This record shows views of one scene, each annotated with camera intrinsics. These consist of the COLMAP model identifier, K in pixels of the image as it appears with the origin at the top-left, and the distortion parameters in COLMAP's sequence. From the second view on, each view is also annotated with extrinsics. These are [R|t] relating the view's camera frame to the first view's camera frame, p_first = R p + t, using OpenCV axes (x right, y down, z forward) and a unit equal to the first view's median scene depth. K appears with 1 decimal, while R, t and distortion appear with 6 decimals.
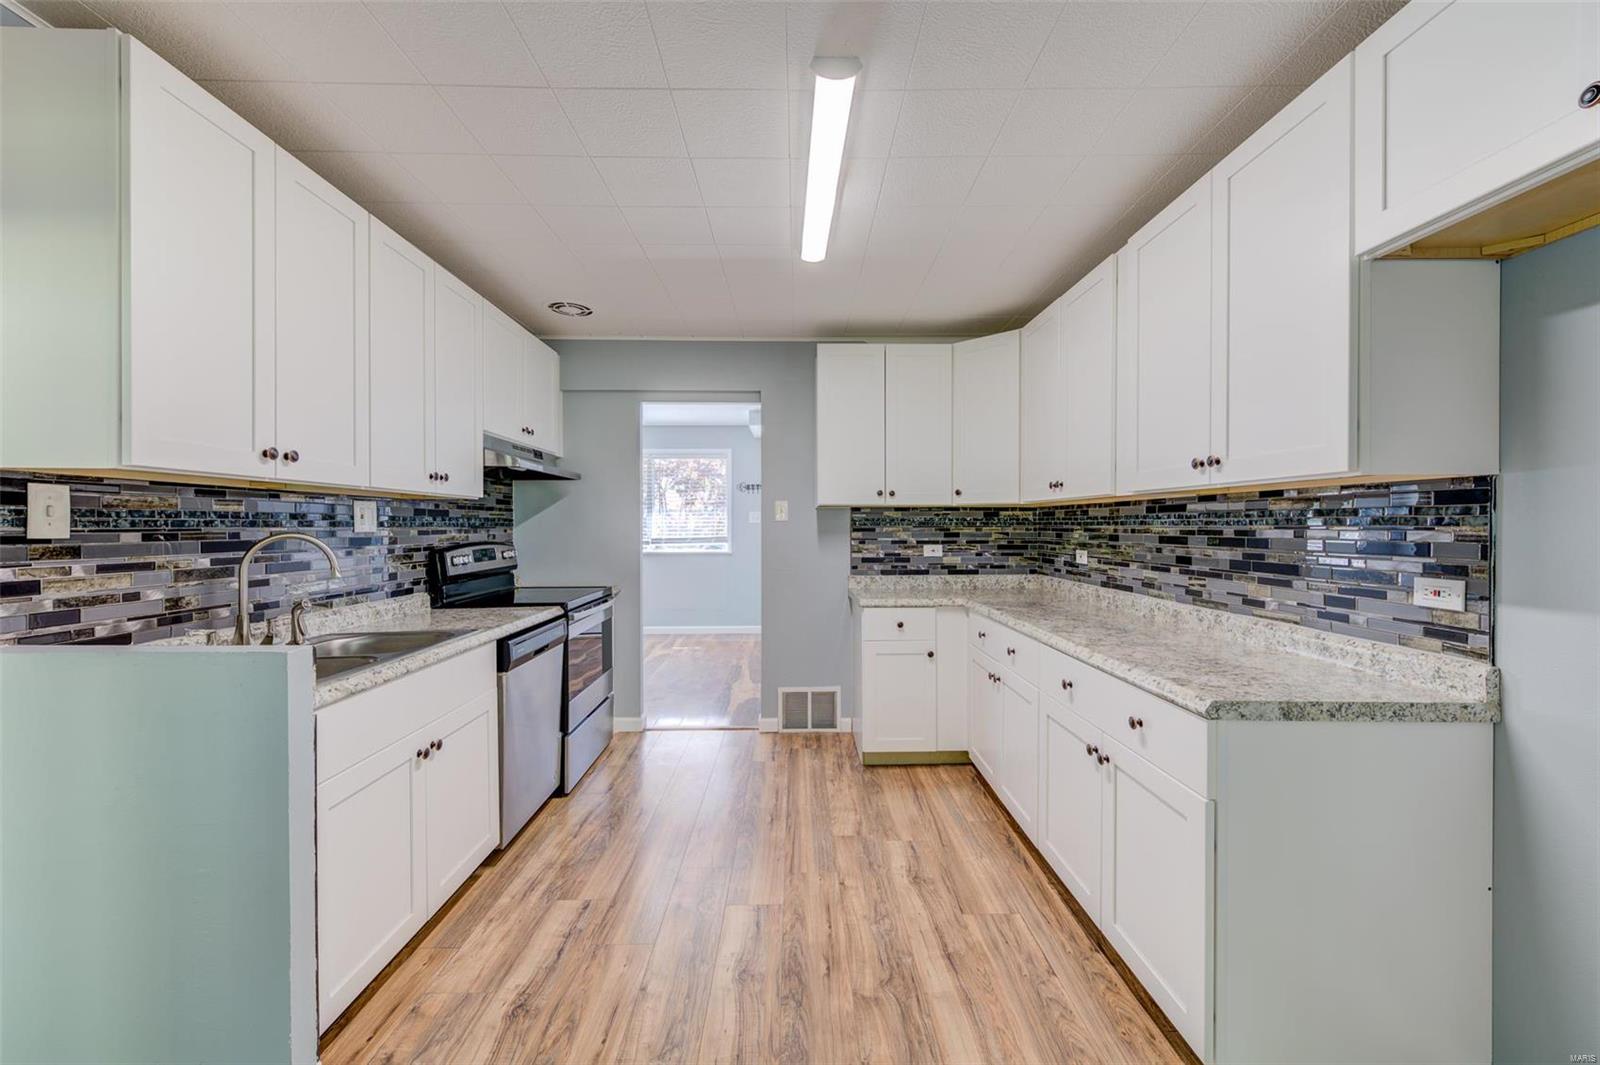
lens RADIAL K [[648.8, 0, 802.0], [0, 648.8, 528.5], [0, 0, 1]] dist [0.001895, -0.000097]
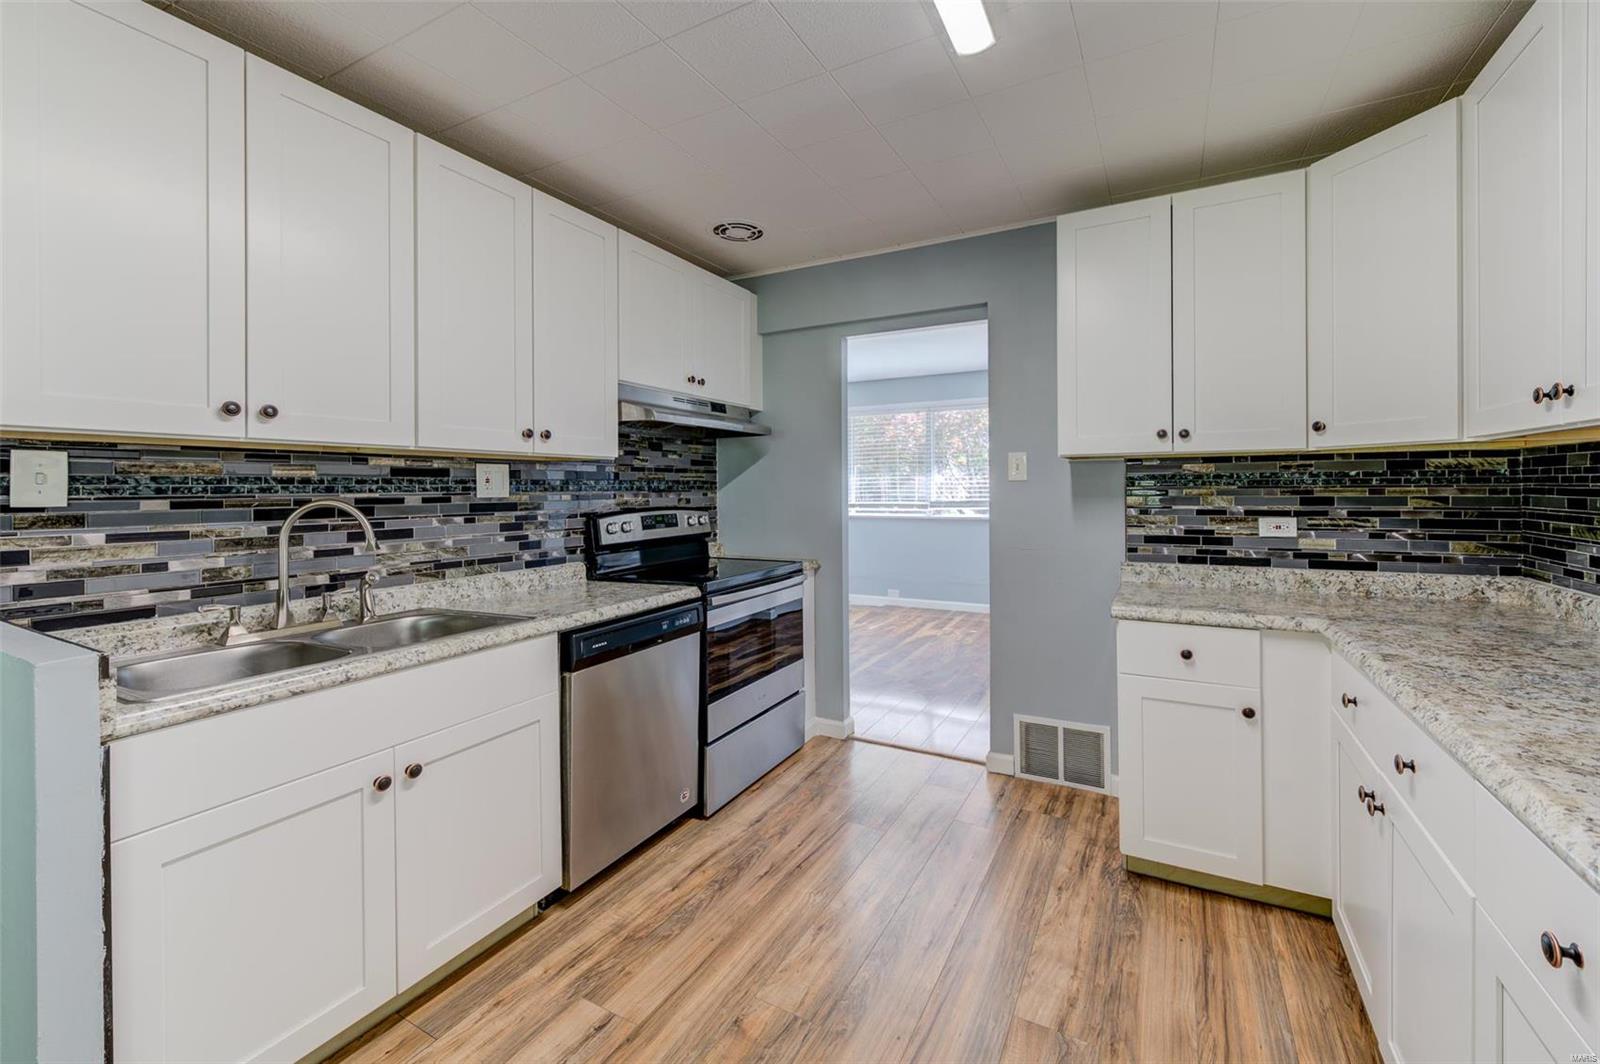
lens RADIAL K [[648.8, 0, 818.9], [0, 648.8, 489.7], [0, 0, 1]] dist [0.001895, -0.000097]
pose [[0.875658, -0.003512, -0.482918, 0.145119], [0.003986, 0.999992, -0.000043, -0.002527], [0.482915, -0.001887, 0.875665, 0.324164]]
